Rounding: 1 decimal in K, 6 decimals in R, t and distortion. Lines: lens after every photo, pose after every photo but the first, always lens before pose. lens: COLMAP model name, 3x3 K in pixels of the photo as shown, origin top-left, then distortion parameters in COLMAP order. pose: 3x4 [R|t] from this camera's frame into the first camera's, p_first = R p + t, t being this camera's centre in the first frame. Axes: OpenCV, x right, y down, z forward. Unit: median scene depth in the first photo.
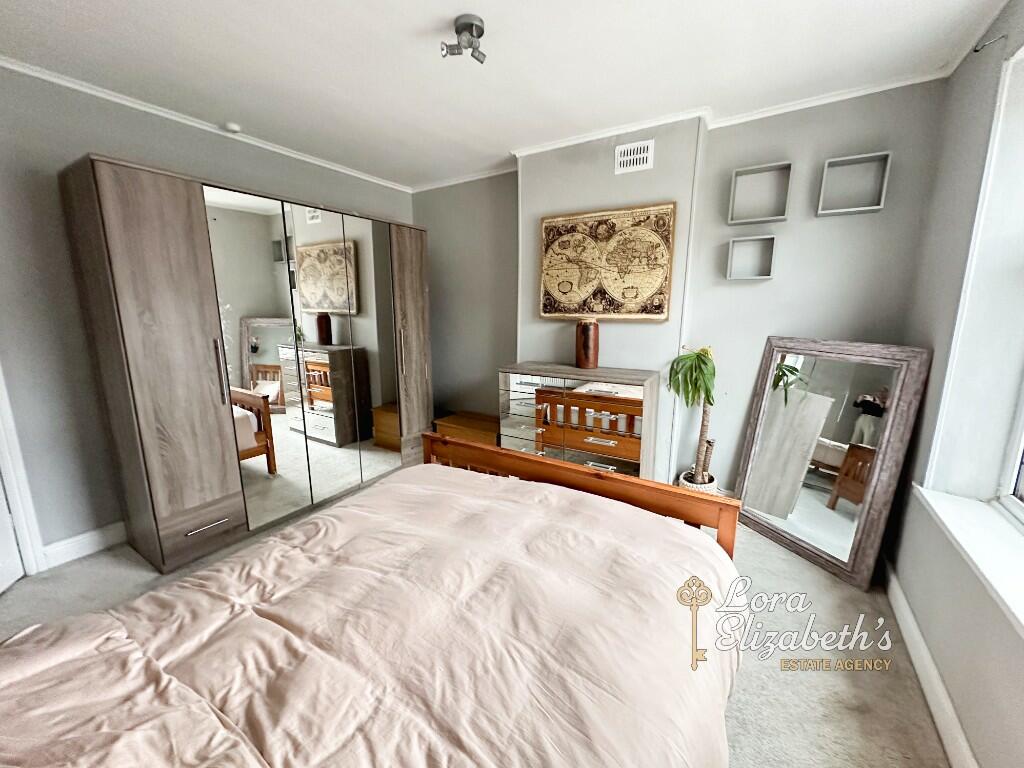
lens RADIAL K [[408.3, 0, 515.6], [0, 408.3, 385.1], [0, 0, 1]] dist [0.000216, 0.001219]
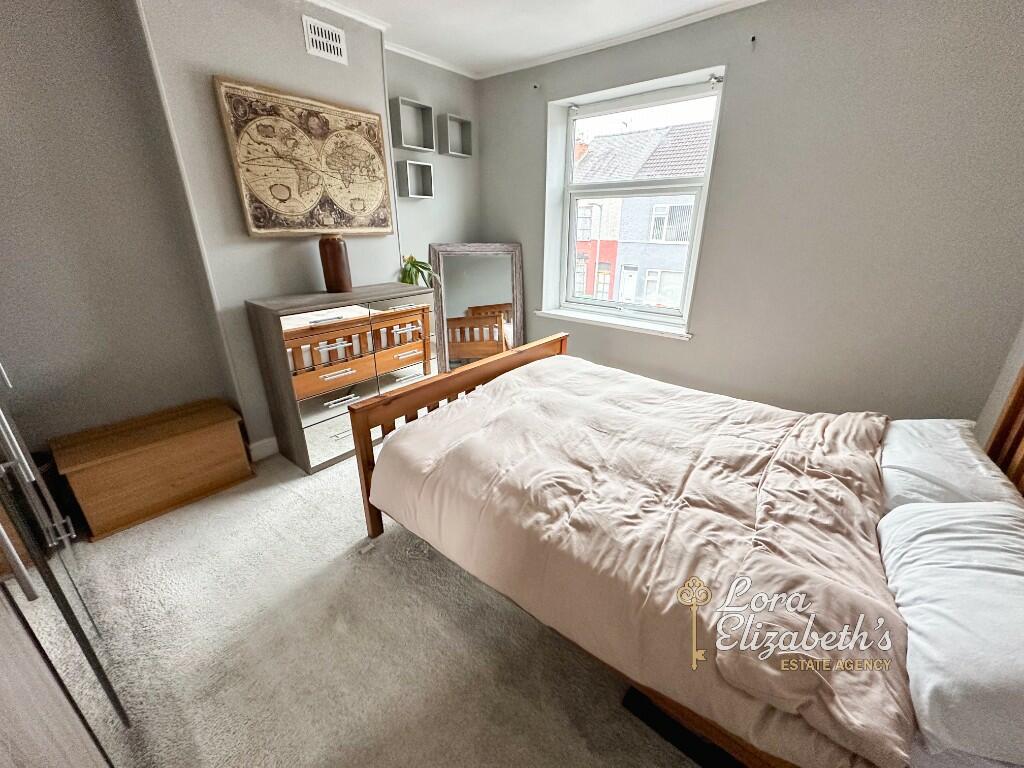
lens RADIAL K [[408.3, 0, 516.0], [0, 408.3, 380.3], [0, 0, 1]] dist [0.000216, 0.001219]
pose [[0.120592, -0.355124, 0.927008, -0.719229], [0.189670, 0.924862, 0.329628, -0.091151], [-0.974414, 0.136075, 0.178888, 0.526144]]
